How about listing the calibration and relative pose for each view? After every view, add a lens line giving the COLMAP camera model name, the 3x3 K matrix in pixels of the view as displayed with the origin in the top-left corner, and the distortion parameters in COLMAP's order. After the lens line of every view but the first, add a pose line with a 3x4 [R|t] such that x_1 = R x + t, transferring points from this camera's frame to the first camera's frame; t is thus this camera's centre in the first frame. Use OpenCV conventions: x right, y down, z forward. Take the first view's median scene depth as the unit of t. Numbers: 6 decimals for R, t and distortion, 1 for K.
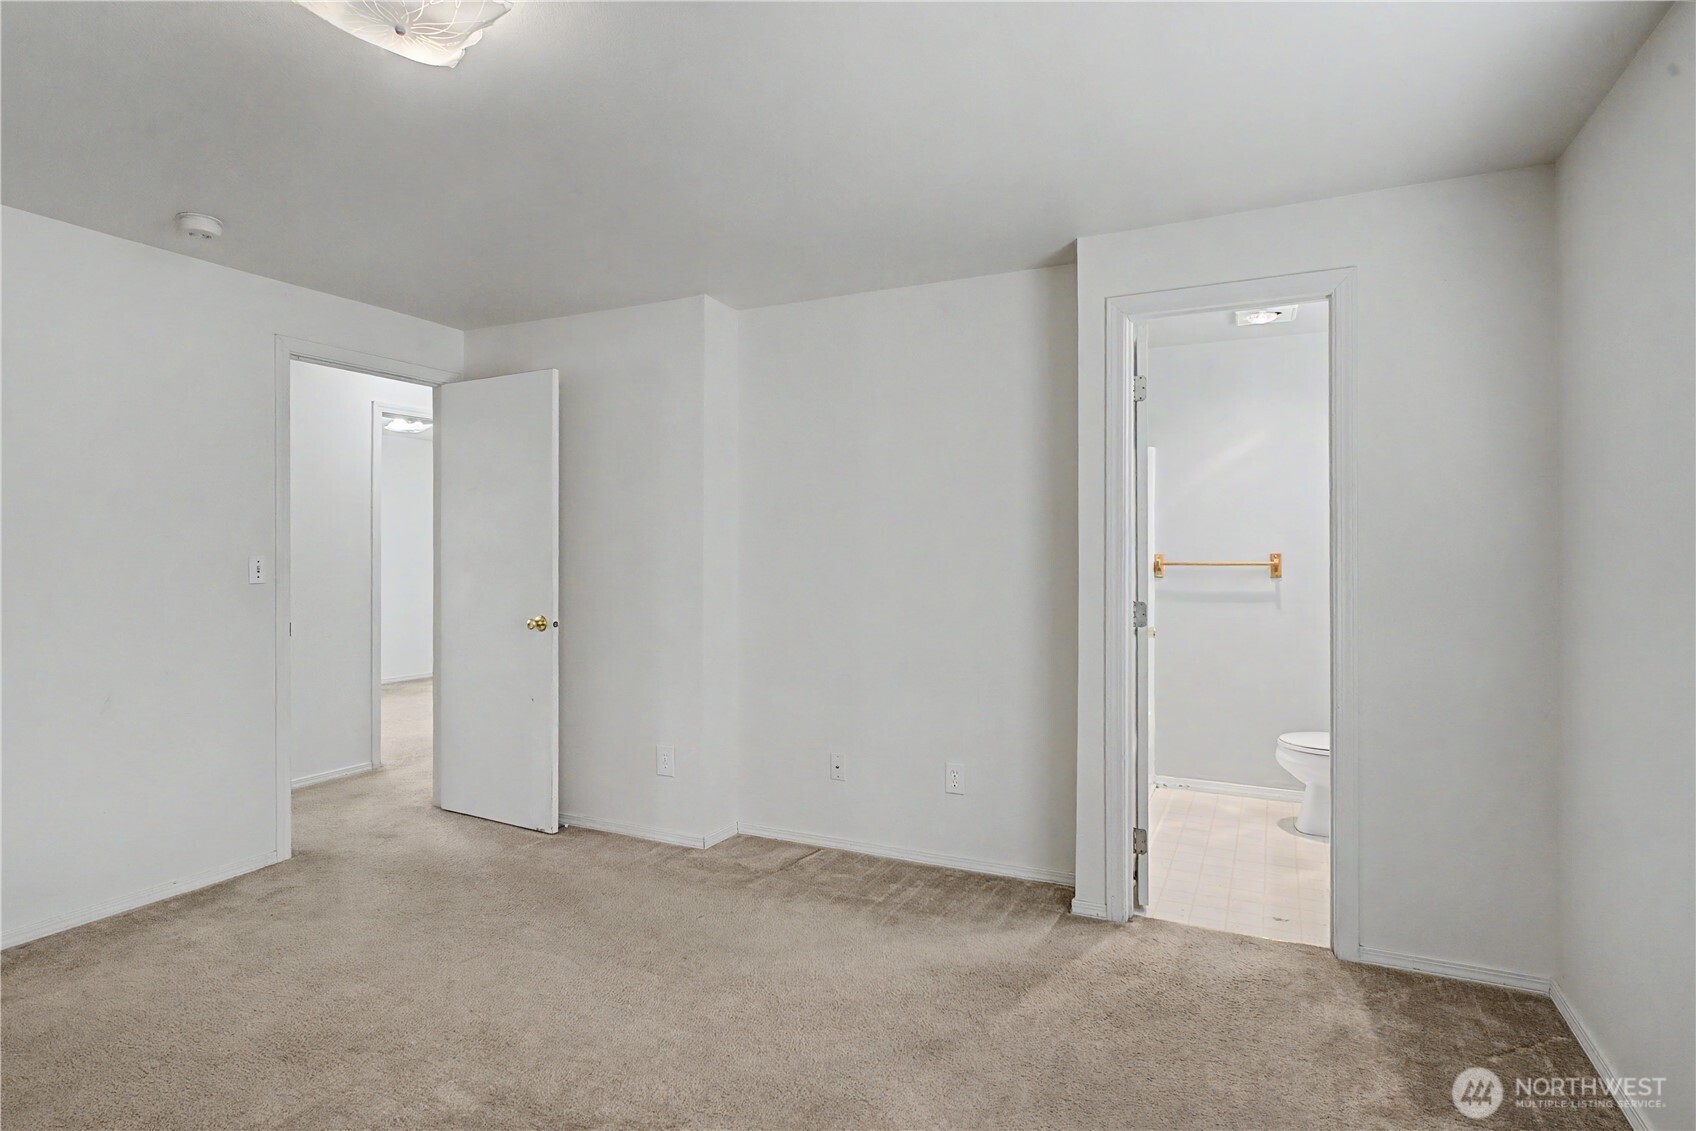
lens RADIAL K [[908.8, 0, 840.5], [0, 908.8, 559.4], [0, 0, 1]] dist [0.000775, -0.000178]
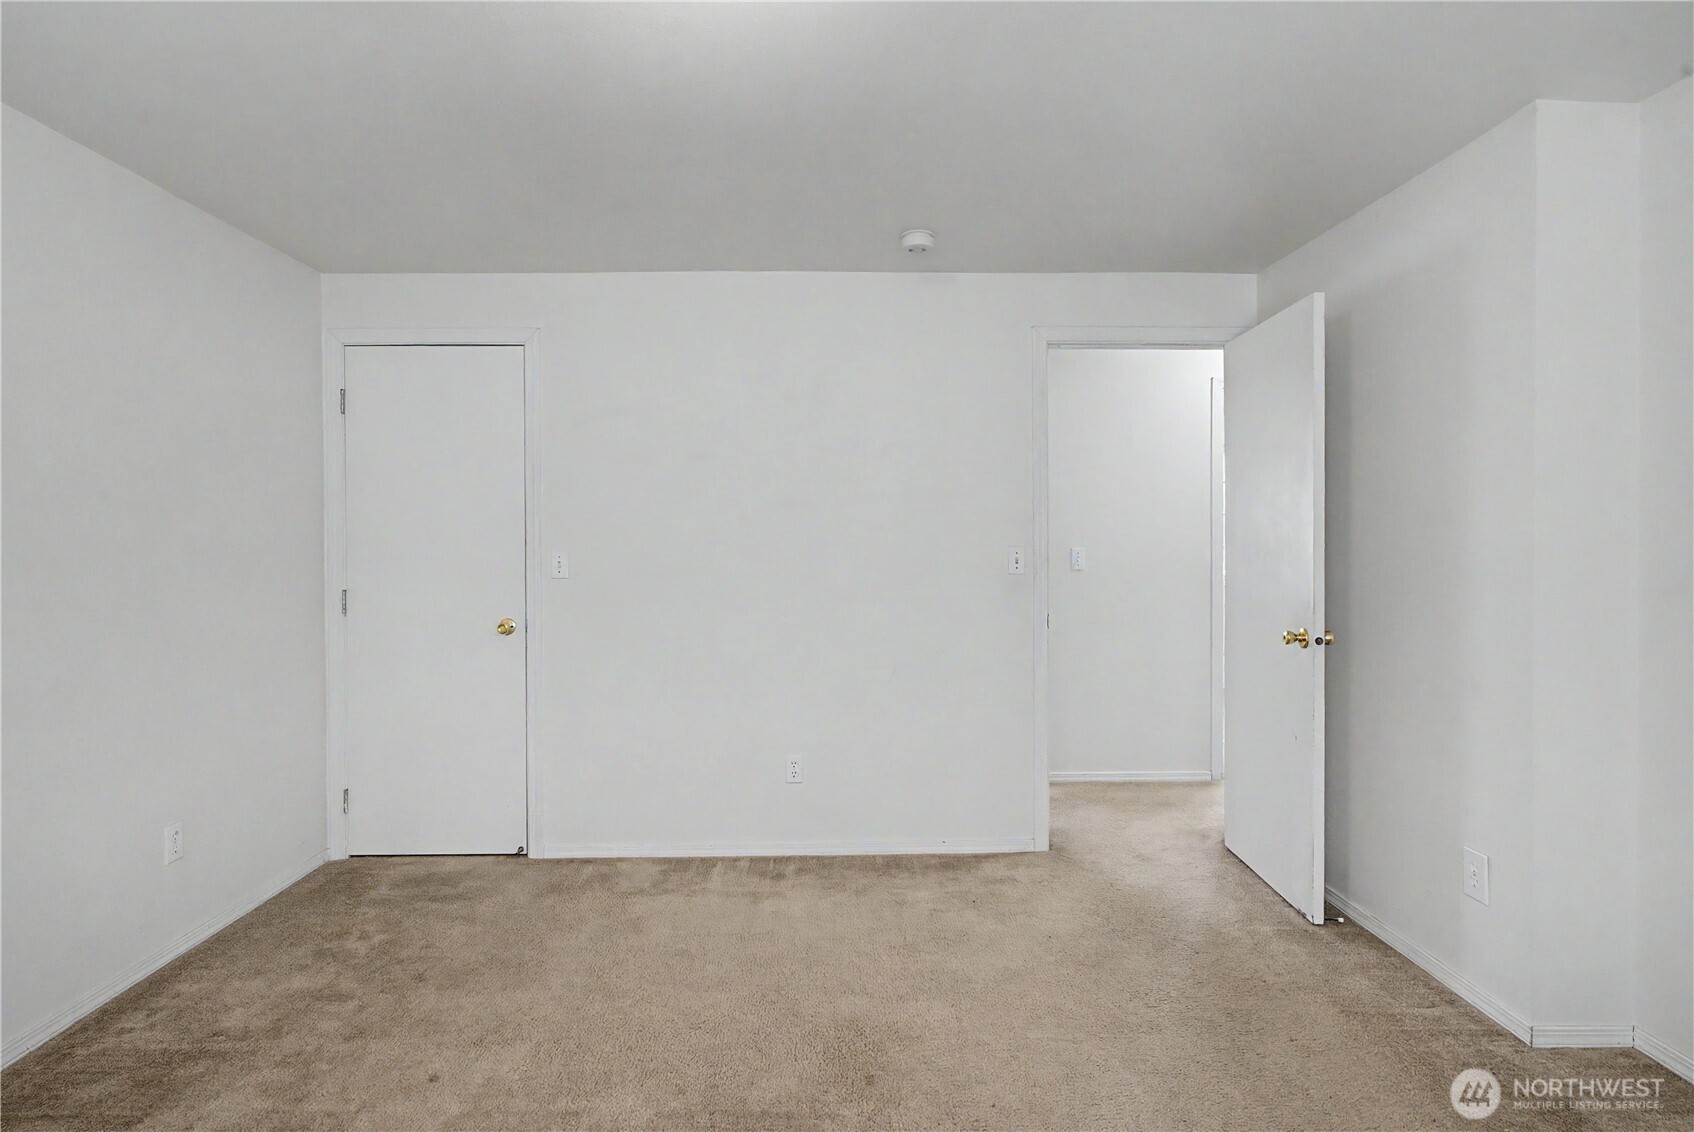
lens RADIAL K [[907.7, 0, 851.0], [0, 907.7, 557.2], [0, 0, 1]] dist [0.000775, -0.000178]
pose [[0.453106, 0.011767, -0.891379, 0.180257], [-0.003107, 0.999928, 0.011621, -0.003969], [0.891451, -0.002496, 0.453109, 0.357699]]
